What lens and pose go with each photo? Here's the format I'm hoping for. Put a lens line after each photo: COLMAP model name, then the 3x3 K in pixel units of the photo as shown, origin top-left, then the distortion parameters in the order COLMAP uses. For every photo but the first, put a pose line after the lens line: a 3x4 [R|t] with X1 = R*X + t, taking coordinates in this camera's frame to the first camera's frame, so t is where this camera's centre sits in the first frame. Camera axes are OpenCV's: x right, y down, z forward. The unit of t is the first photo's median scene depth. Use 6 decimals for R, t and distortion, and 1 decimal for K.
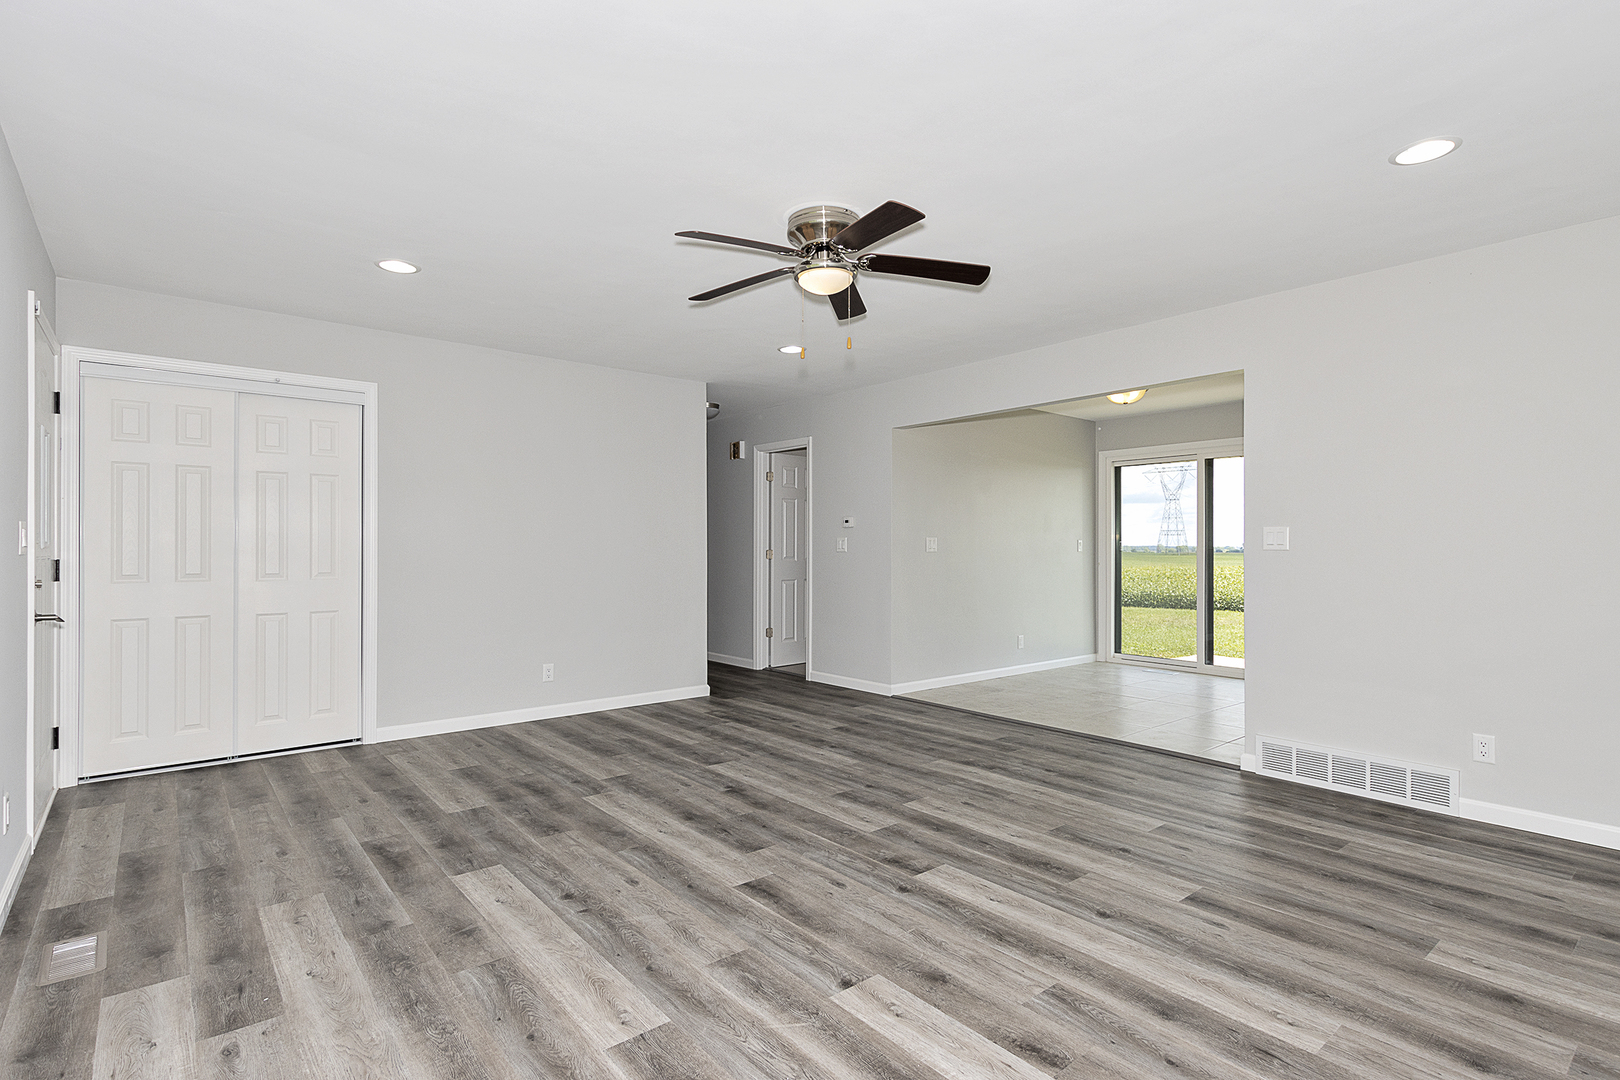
lens RADIAL K [[776.4, 0, 813.8], [0, 776.4, 542.1], [0, 0, 1]] dist [0.000946, -0.001199]
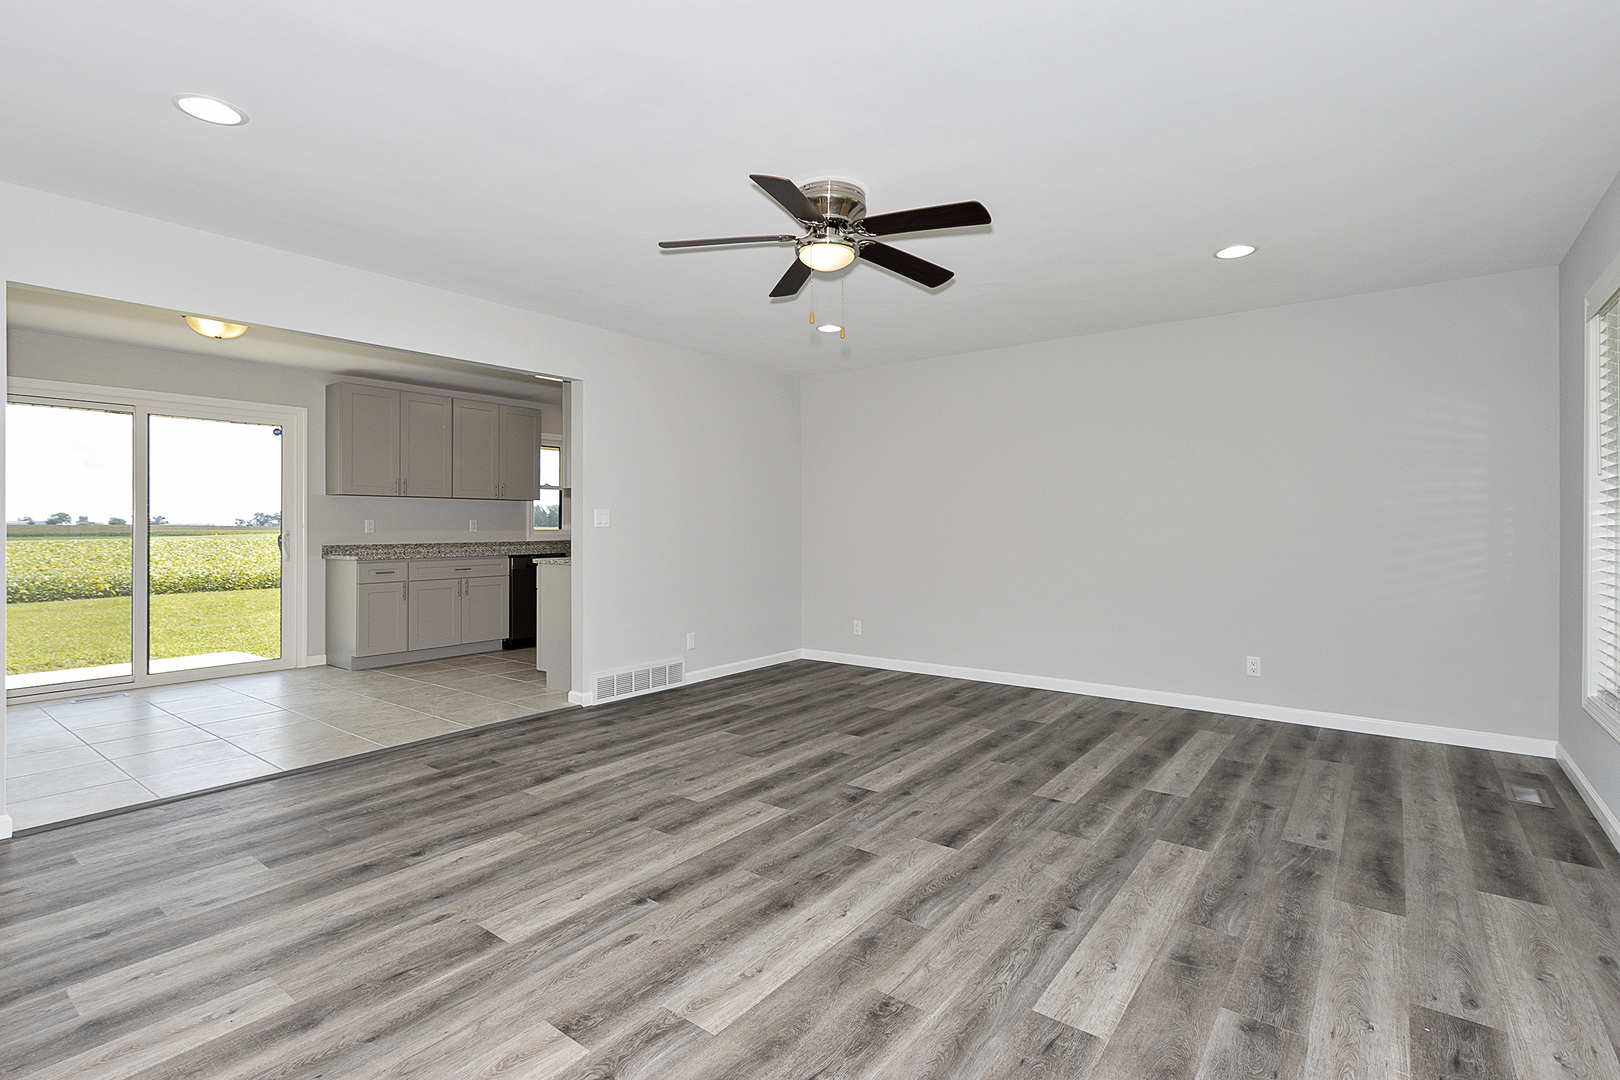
lens RADIAL K [[776.4, 0, 807.9], [0, 776.4, 530.0], [0, 0, 1]] dist [0.000946, -0.001199]
pose [[-0.220786, -0.010584, 0.975265, -0.883040], [-0.004042, 0.999942, 0.009936, 0.008039], [-0.975314, -0.001748, -0.220816, 1.183535]]
